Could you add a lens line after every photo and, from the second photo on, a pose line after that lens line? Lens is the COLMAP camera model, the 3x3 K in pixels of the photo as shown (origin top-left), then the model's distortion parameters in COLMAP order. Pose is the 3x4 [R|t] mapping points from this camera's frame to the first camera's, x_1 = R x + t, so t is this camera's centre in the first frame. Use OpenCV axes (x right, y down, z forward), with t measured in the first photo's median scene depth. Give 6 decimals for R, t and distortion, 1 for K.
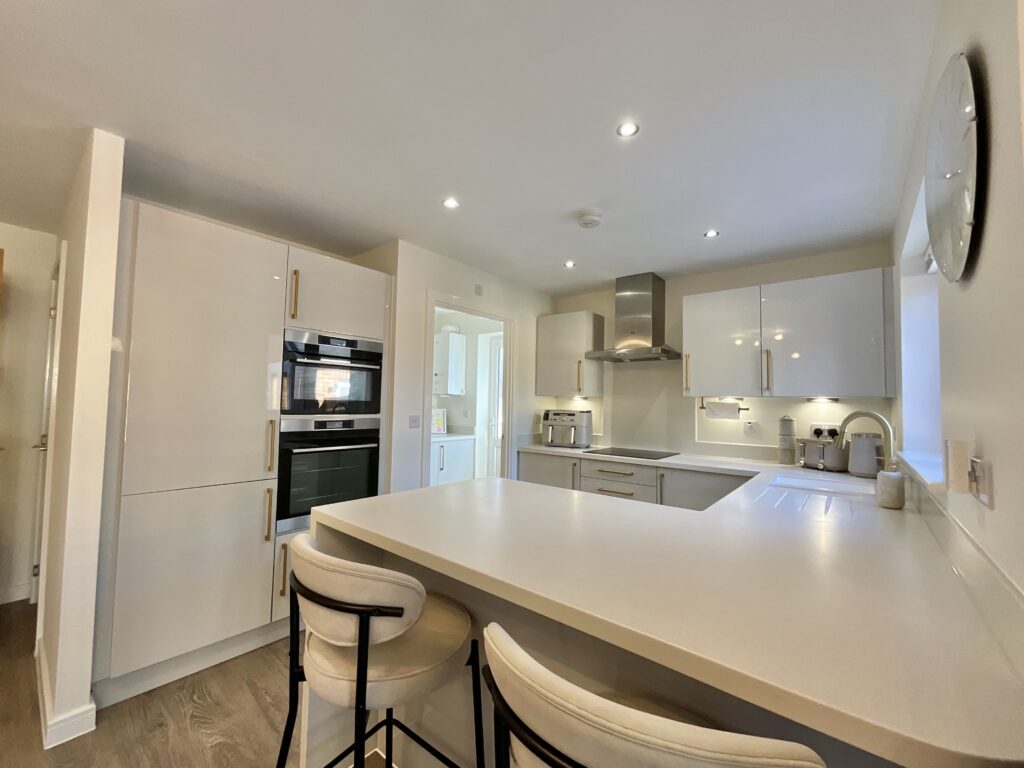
lens RADIAL K [[417.4, 0, 513.7], [0, 417.4, 384.4], [0, 0, 1]] dist [-0.001120, 0.000944]
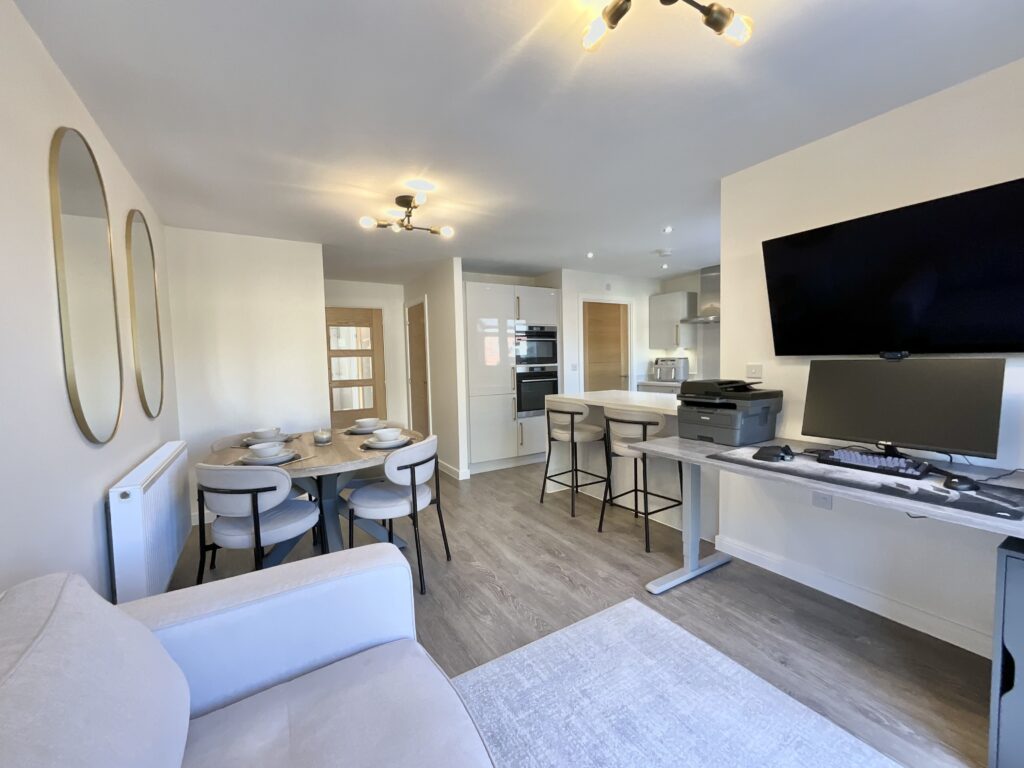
lens RADIAL K [[417.4, 0, 513.7], [0, 417.4, 384.4], [0, 0, 1]] dist [-0.001120, 0.000944]
pose [[0.942605, -0.022283, -0.333167, 0.122326], [0.057711, 0.993627, 0.096822, -0.029048], [0.328886, -0.110492, 0.937884, -0.824303]]
